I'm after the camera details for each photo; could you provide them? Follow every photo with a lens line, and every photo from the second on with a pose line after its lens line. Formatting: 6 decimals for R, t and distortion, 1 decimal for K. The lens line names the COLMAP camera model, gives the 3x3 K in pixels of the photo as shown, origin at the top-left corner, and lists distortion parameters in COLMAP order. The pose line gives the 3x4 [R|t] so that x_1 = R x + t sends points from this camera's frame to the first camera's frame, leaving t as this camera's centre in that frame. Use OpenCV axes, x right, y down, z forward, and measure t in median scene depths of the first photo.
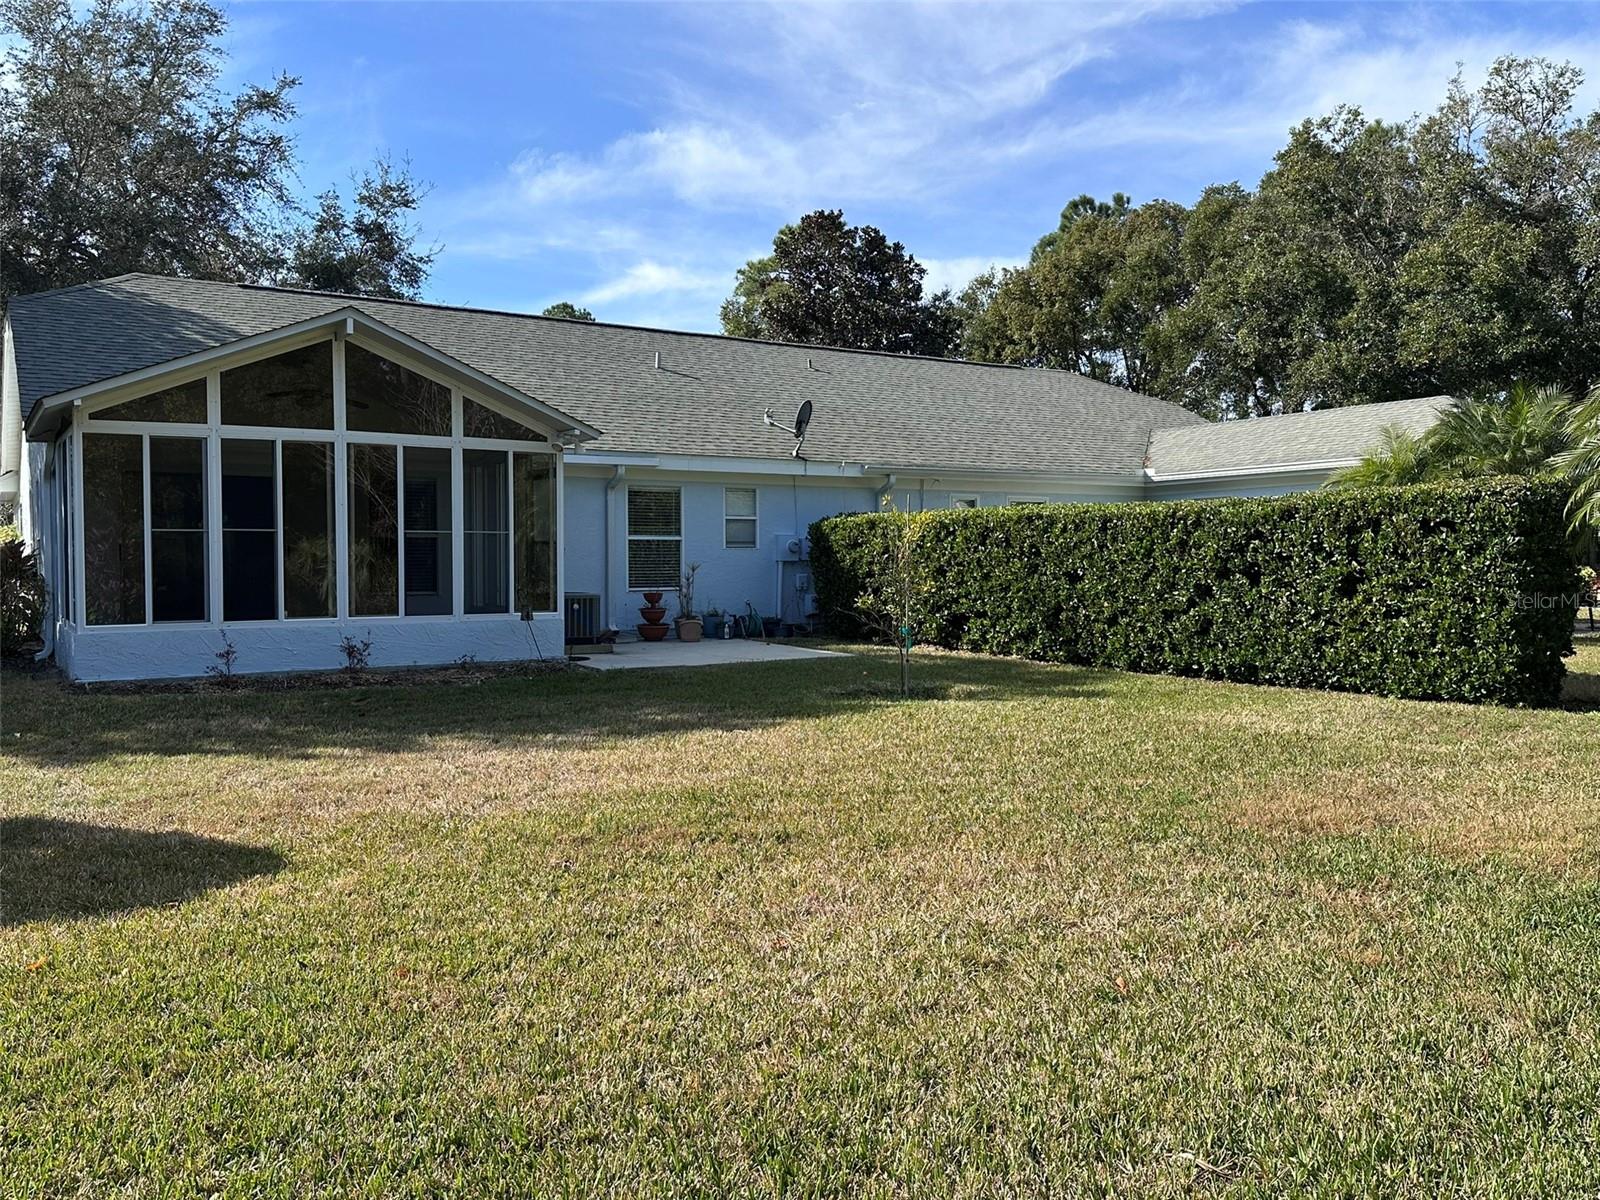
lens RADIAL K [[1673.6, 0, 941.2], [0, 1673.6, 600.3], [0, 0, 1]] dist [0.188058, -0.338222]
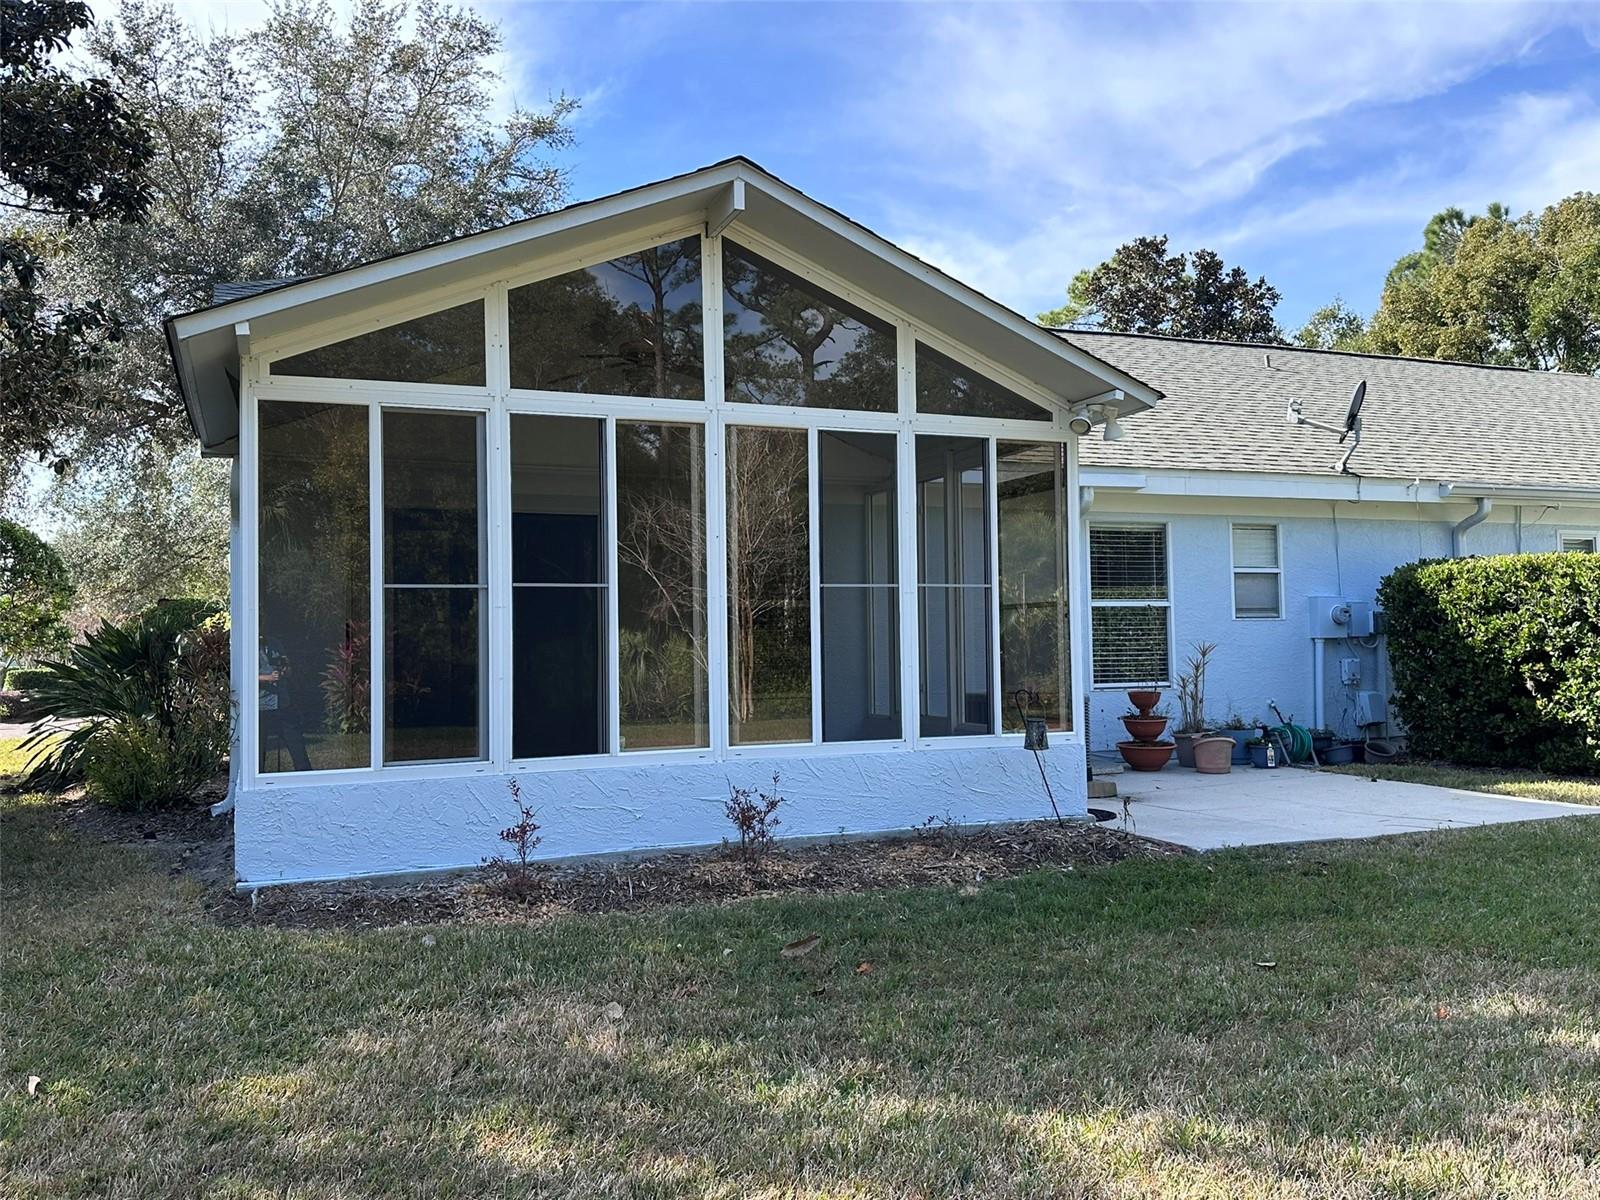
lens RADIAL K [[1296.0, 0, 801.2], [0, 1296.0, 598.6], [0, 0, 1]] dist [0.096991, -0.008966]
pose [[0.987569, -0.020248, -0.155879, -0.213752], [0.009783, 0.997663, -0.067617, -0.006858], [0.156884, 0.065251, 0.985459, 0.491024]]
